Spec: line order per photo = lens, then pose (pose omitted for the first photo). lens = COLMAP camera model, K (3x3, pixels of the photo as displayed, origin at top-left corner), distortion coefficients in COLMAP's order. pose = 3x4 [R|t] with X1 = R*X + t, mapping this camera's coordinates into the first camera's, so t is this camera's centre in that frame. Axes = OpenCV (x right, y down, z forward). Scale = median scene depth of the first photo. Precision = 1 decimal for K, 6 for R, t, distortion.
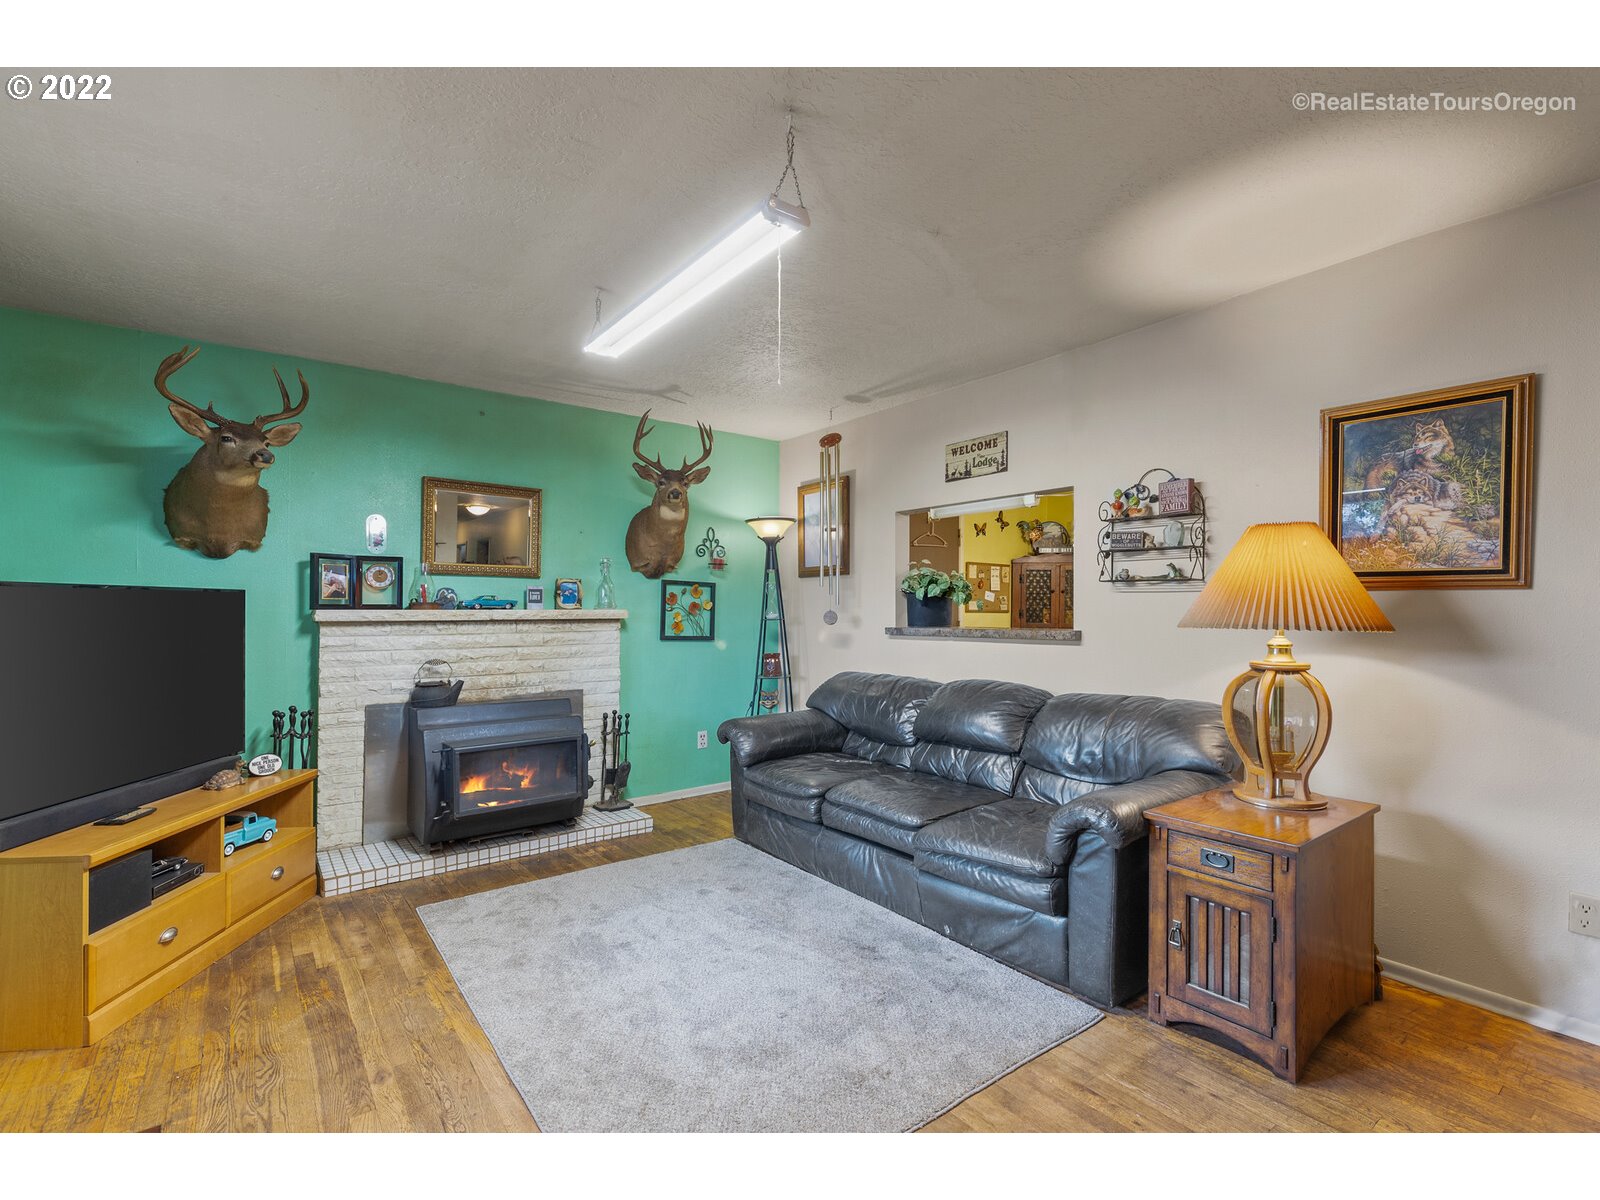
lens RADIAL K [[725.8, 0, 831.2], [0, 725.8, 614.1], [0, 0, 1]] dist [0.001496, 0.000173]
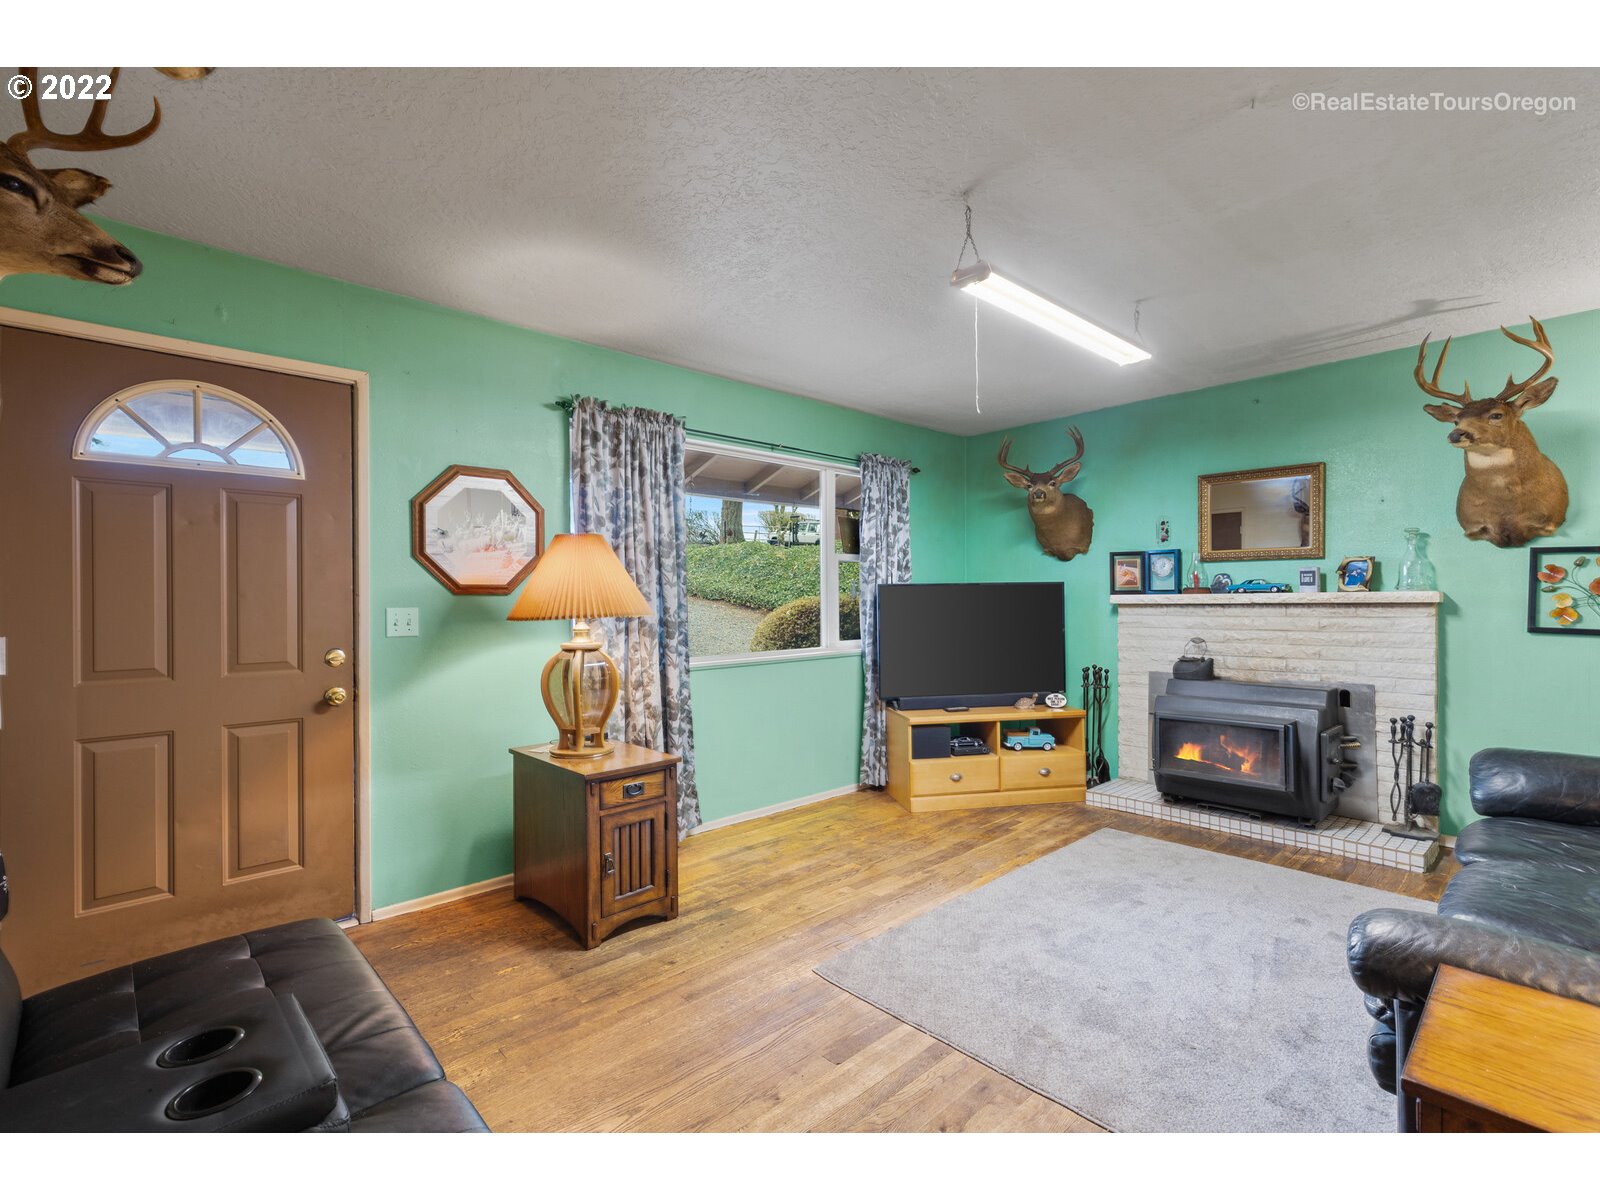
lens RADIAL K [[734.8, 0, 782.8], [0, 734.8, 600.8], [0, 0, 1]] dist [-0.000409, 0.000559]
pose [[0.067677, -0.000163, -0.997707, 0.545771], [0.003175, 0.999995, 0.000052, 0.002624], [0.997702, -0.003171, 0.067677, 0.281150]]
